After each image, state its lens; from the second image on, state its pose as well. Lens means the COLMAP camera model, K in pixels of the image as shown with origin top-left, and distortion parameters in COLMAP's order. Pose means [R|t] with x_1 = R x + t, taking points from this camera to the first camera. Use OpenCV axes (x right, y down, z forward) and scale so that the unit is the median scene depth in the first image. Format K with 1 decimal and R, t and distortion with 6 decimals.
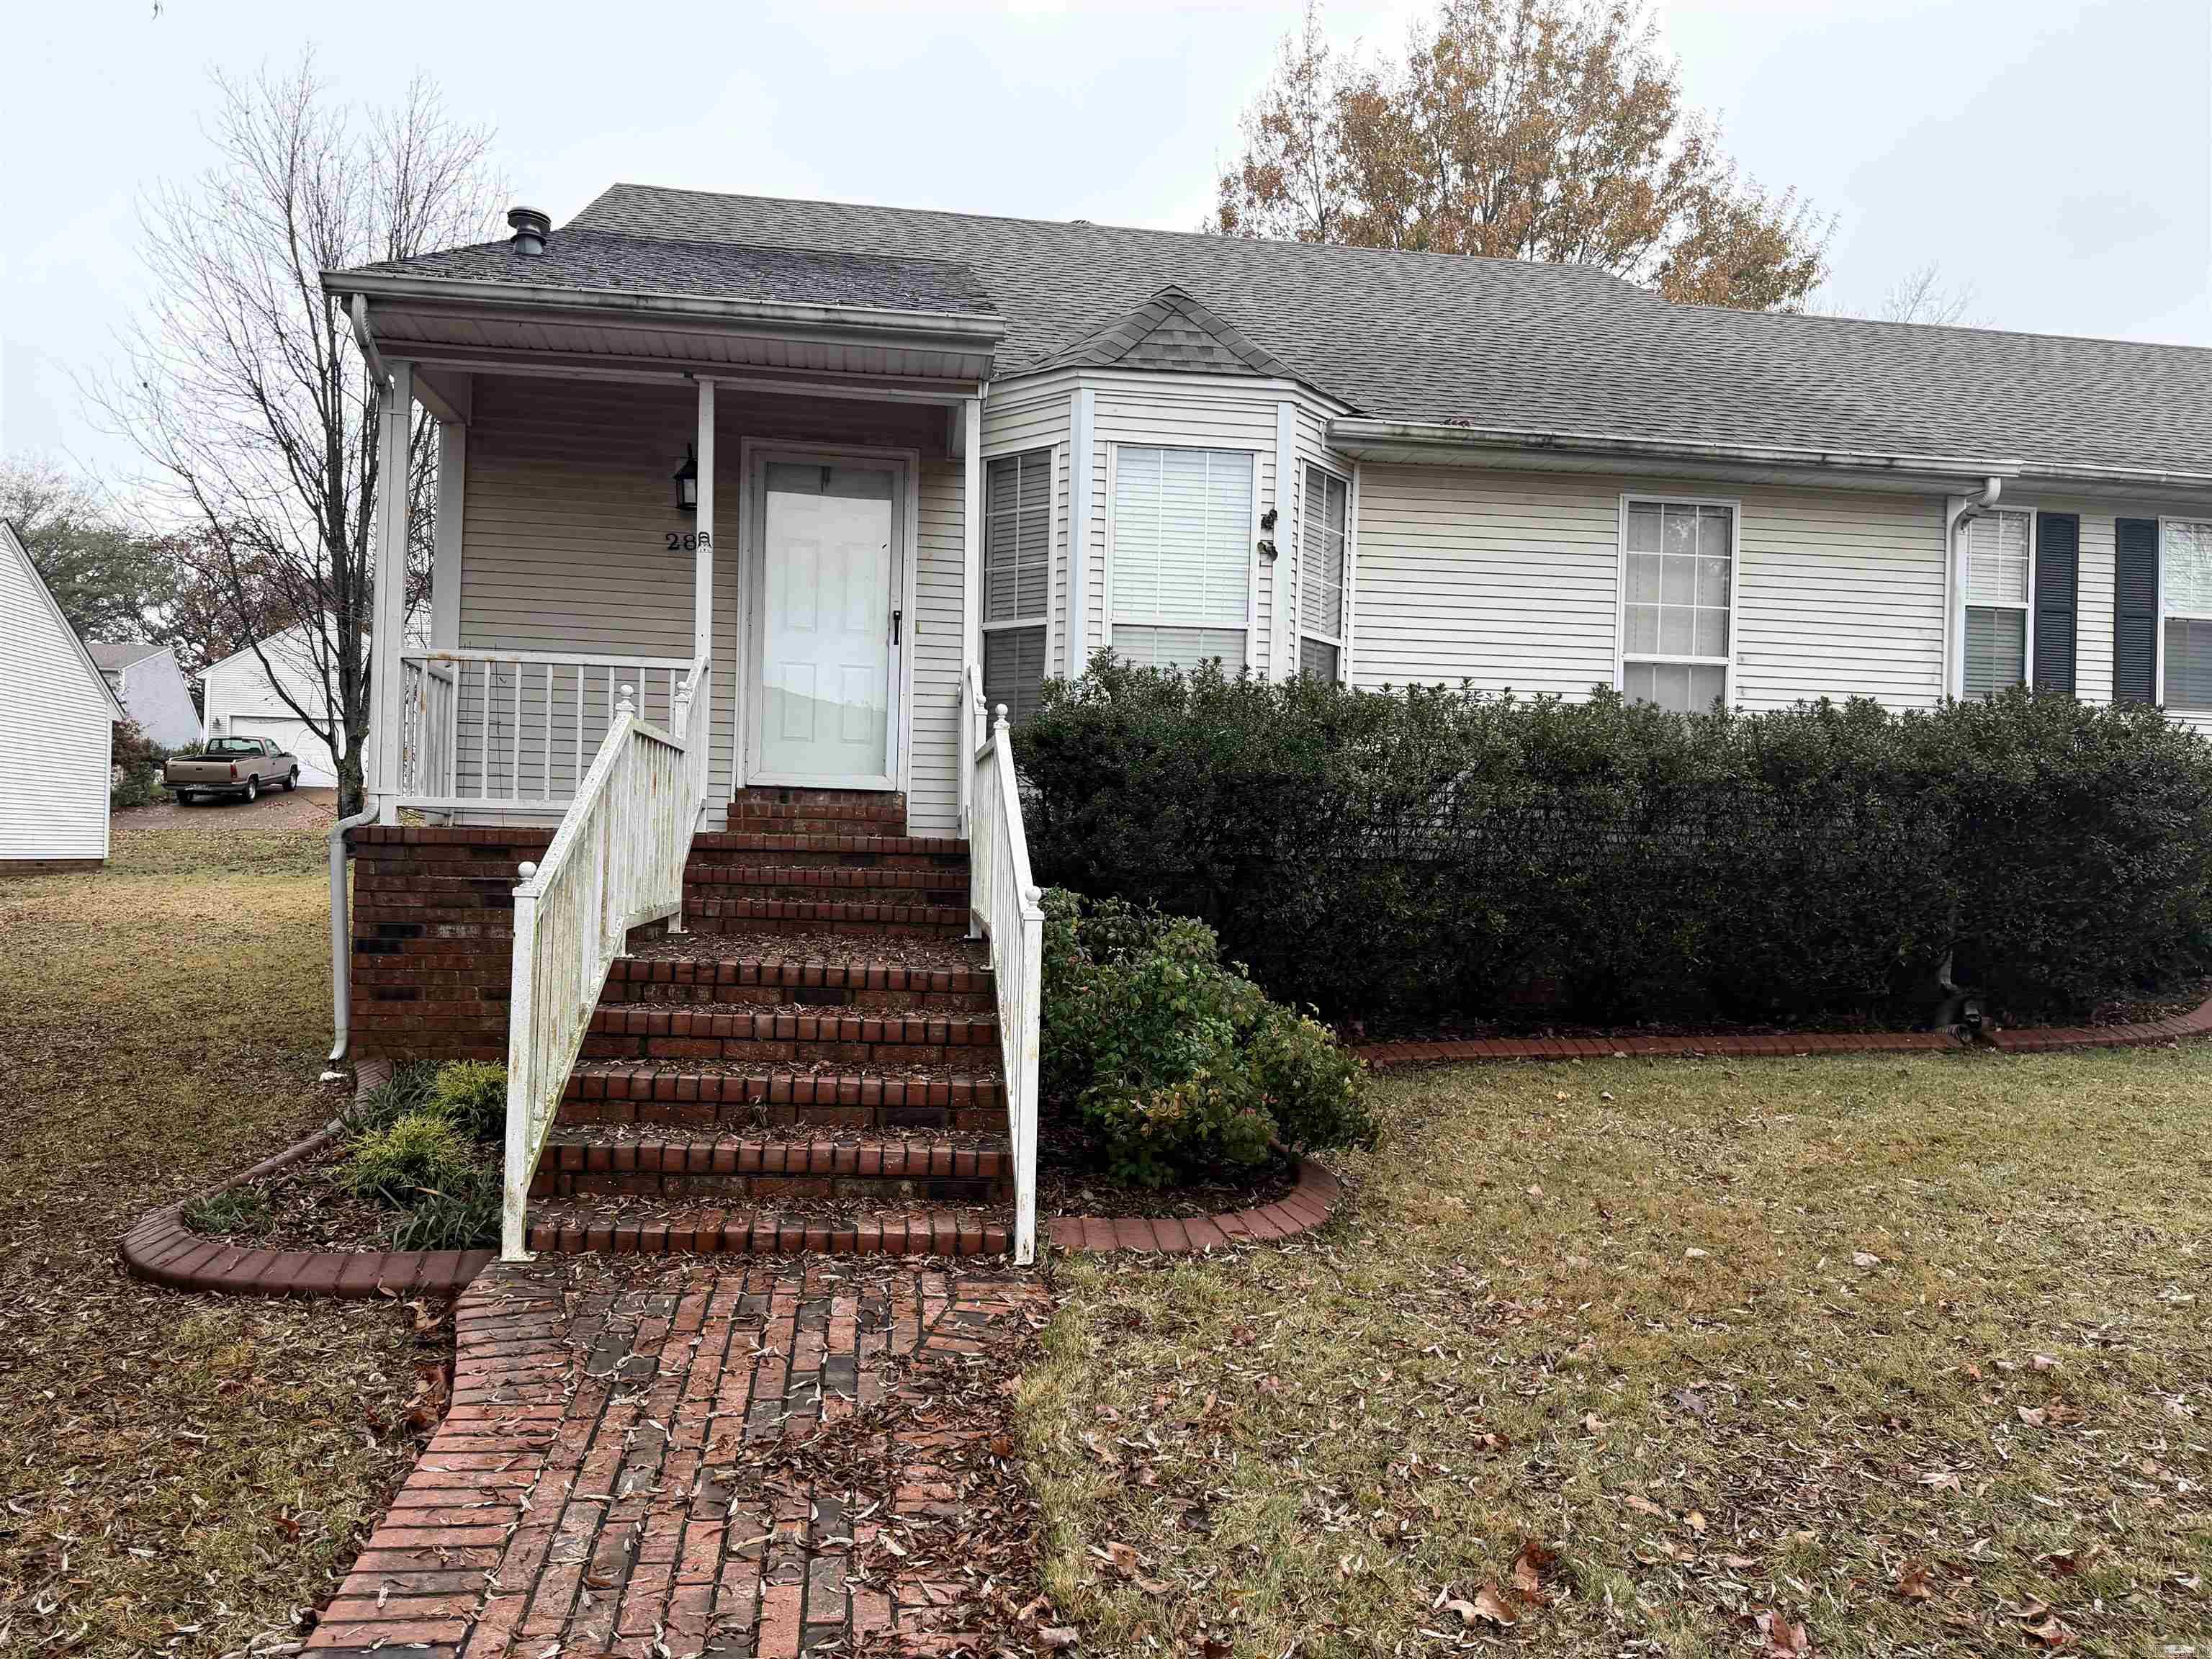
lens RADIAL K [[1590.0, 0, 1091.2], [0, 1590.0, 842.2], [0, 0, 1]] dist [0.028540, -0.032887]
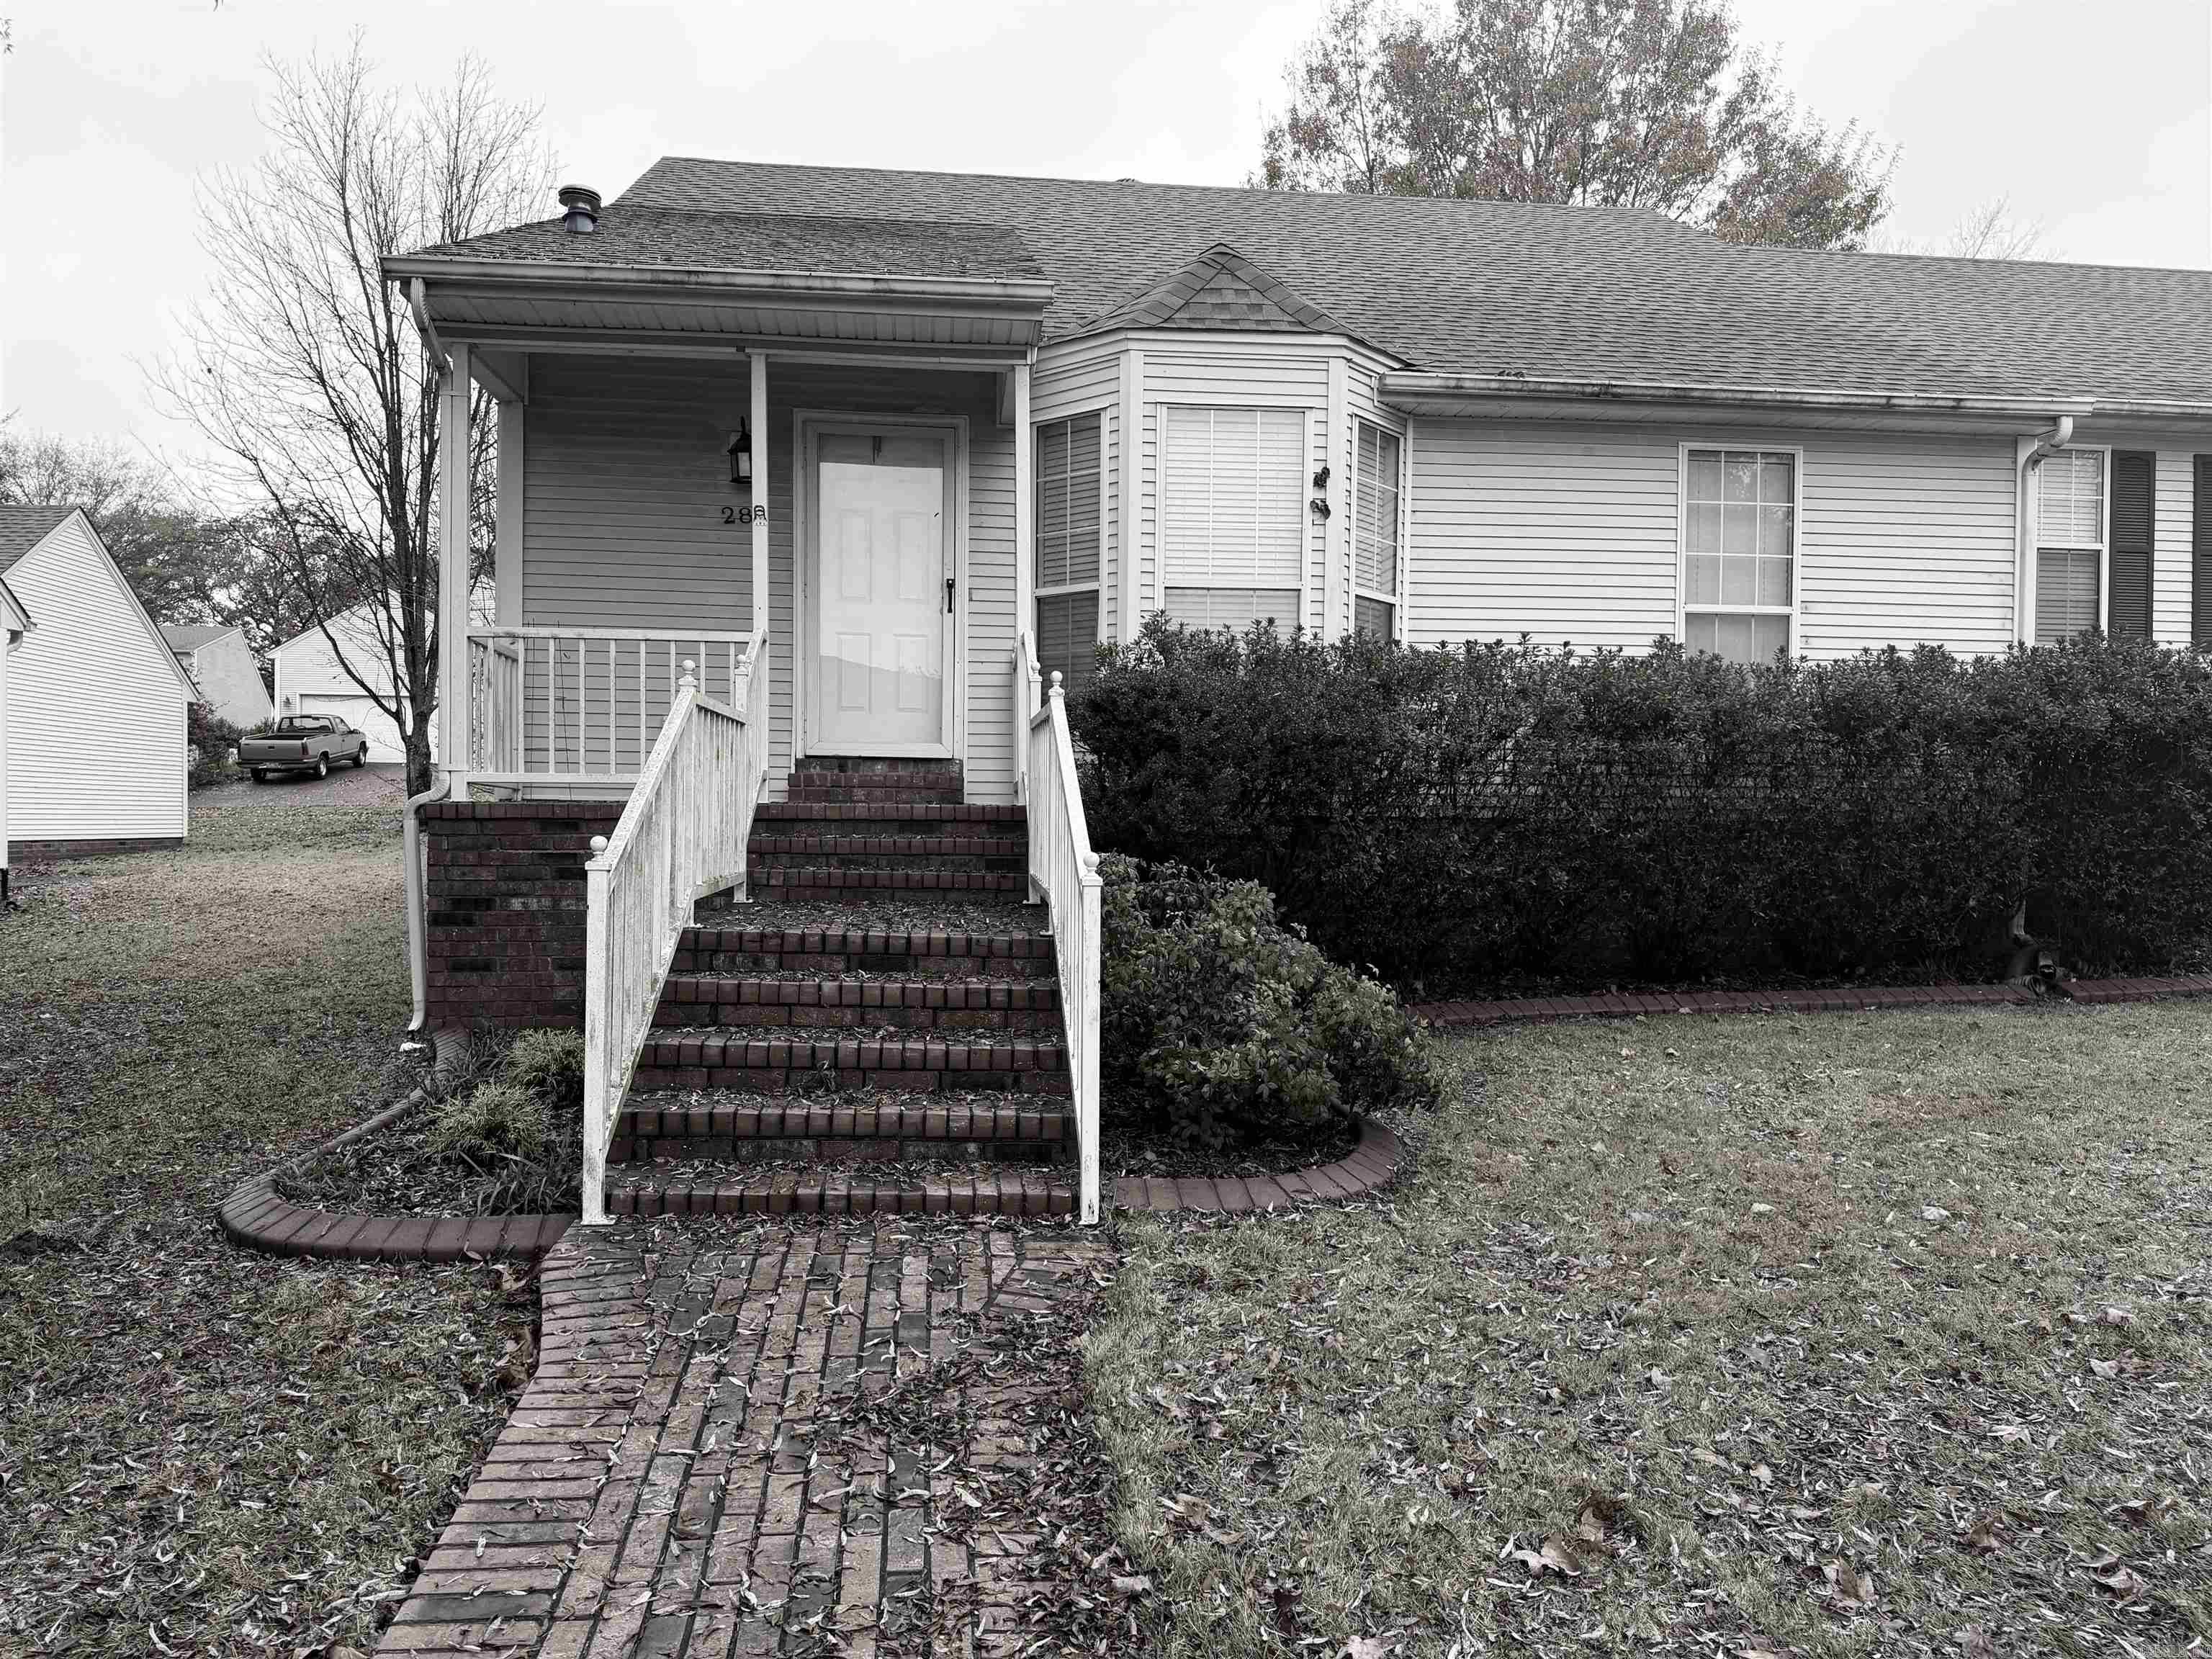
lens RADIAL K [[1590.0, 0, 1087.1], [0, 1590.0, 837.2], [0, 0, 1]] dist [0.028540, -0.032887]
pose [[0.999154, -0.016349, -0.037726, -0.000832], [0.017128, 0.999644, 0.020435, -0.001460], [0.037378, -0.021063, 0.999079, -0.005476]]
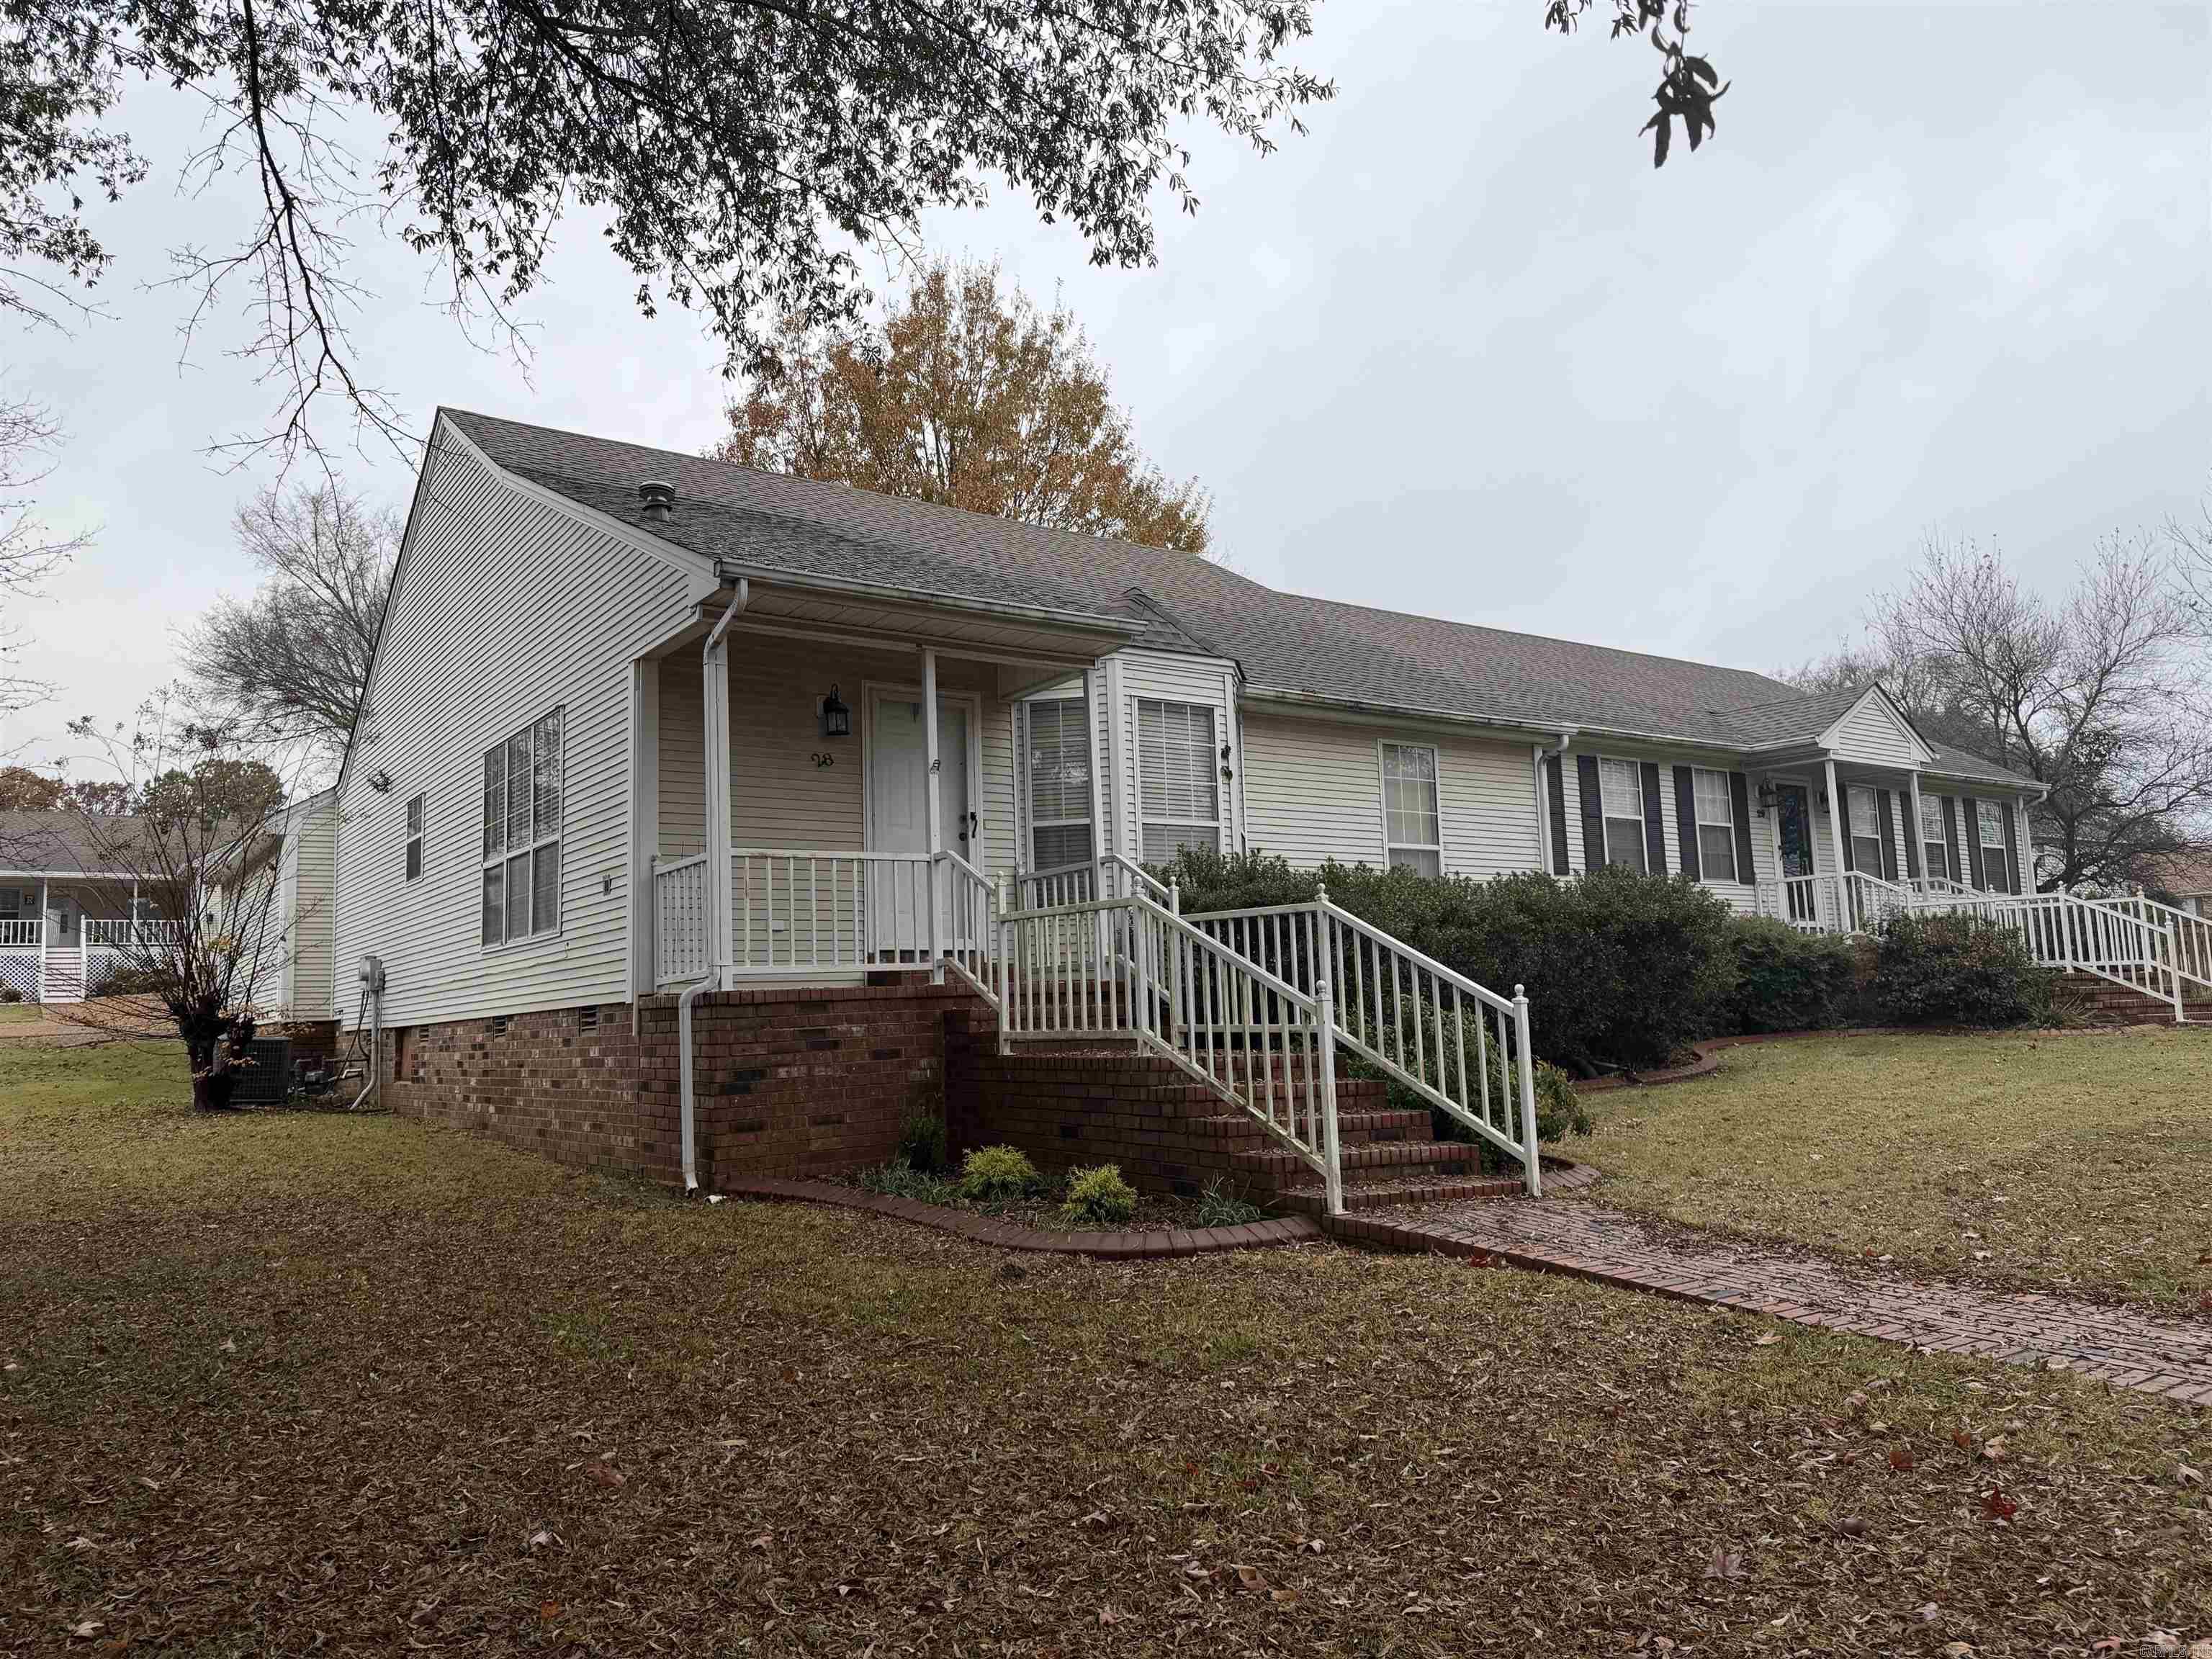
lens RADIAL K [[1590.0, 0, 1107.9], [0, 1590.0, 806.5], [0, 0, 1]] dist [0.028540, -0.032887]
pose [[0.882418, 0.006946, 0.470415, -0.816712], [0.051721, 0.992398, -0.111673, 0.001392], [-0.467615, 0.122872, 0.875351, -0.258545]]
